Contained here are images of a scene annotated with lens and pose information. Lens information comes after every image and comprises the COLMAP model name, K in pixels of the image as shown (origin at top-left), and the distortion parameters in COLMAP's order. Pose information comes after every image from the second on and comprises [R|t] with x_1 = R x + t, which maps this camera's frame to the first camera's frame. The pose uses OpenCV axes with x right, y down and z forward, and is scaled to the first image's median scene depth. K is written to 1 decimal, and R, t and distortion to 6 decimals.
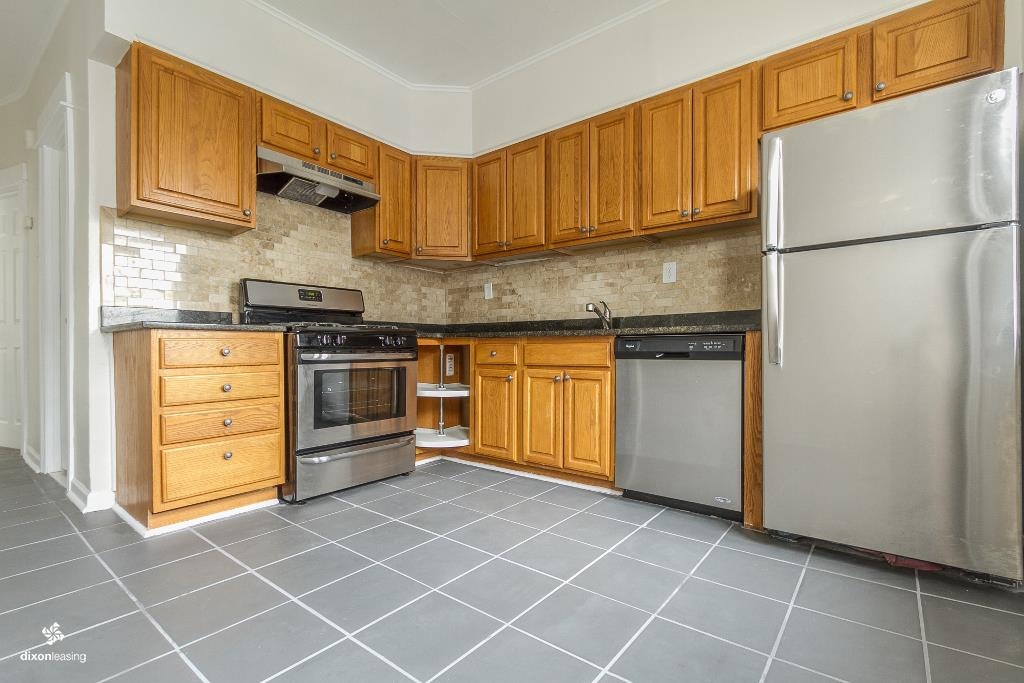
lens RADIAL K [[471.6, 0, 517.6], [0, 471.6, 351.0], [0, 0, 1]] dist [0.002397, 0.000273]
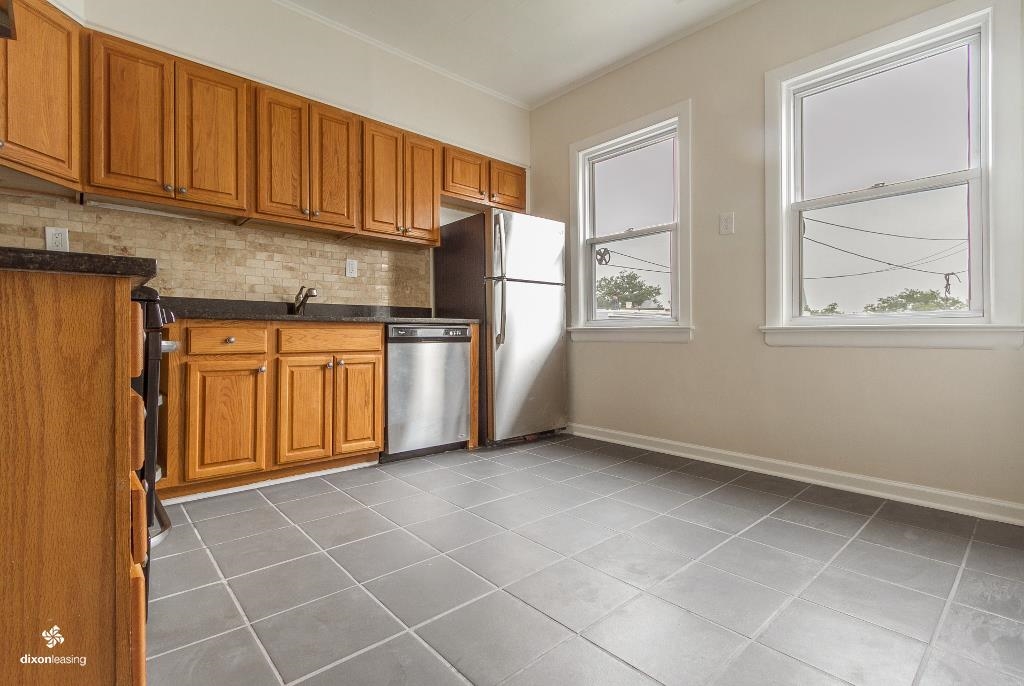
lens RADIAL K [[471.6, 0, 517.6], [0, 471.6, 334.7], [0, 0, 1]] dist [0.002397, 0.000273]
pose [[0.178891, 0.005272, 0.983855, -0.740668], [0.006542, 0.999957, -0.006548, 0.004771], [-0.983847, 0.007608, 0.178849, 0.408000]]
